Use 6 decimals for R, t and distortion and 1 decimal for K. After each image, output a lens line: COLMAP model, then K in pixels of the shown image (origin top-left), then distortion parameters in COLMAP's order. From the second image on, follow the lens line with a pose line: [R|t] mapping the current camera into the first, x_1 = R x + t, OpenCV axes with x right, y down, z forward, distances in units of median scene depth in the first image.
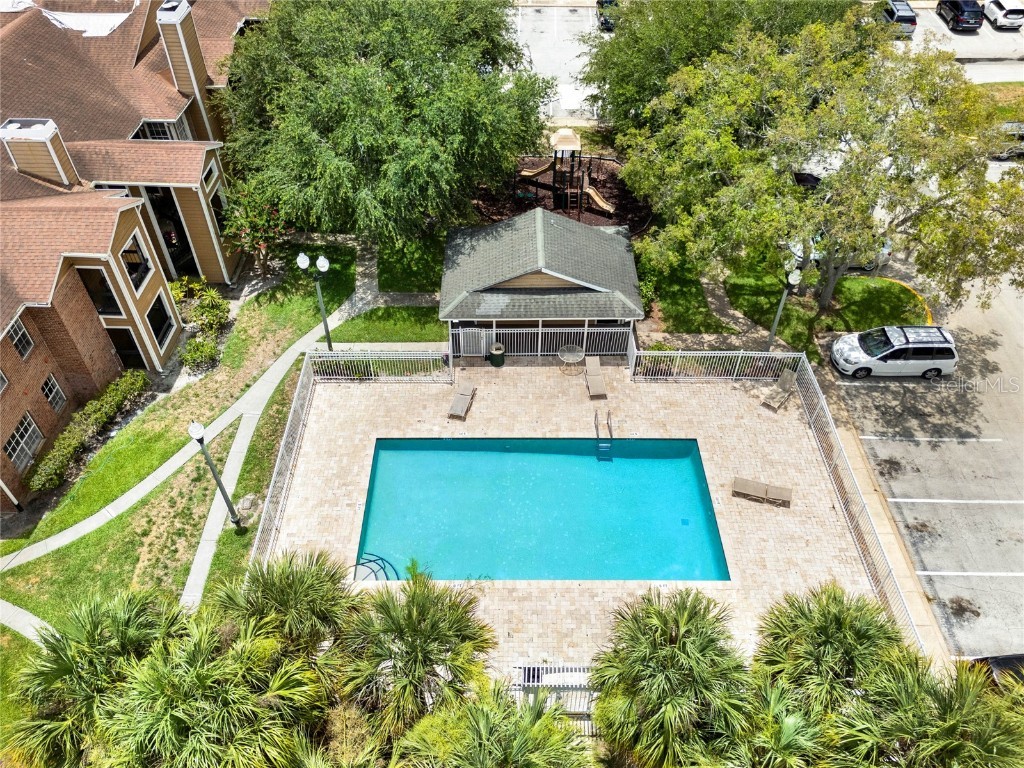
lens RADIAL K [[764.1, 0, 509.1], [0, 764.1, 381.5], [0, 0, 1]] dist [0.041368, -0.025098]
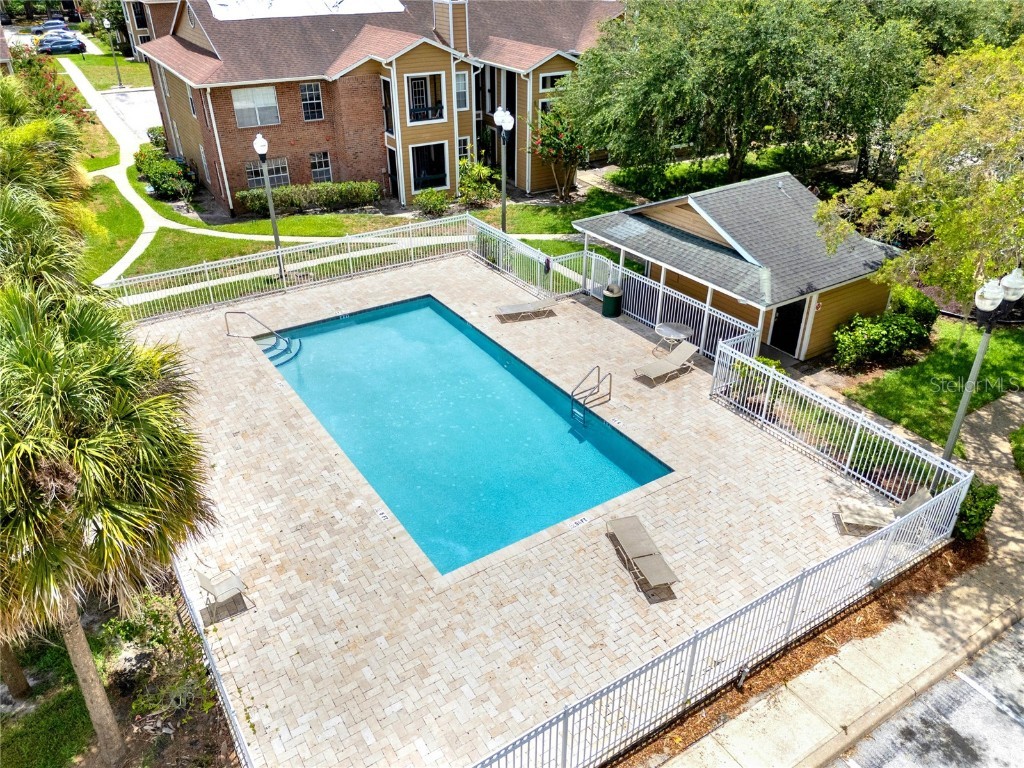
lens RADIAL K [[764.1, 0, 510.4], [0, 764.1, 387.4], [0, 0, 1]] dist [0.041368, -0.025098]
pose [[0.546447, 0.426501, -0.720758, 0.539628], [-0.594453, 0.803744, 0.024919, 0.078785], [0.589933, 0.414840, 0.692738, 0.455127]]
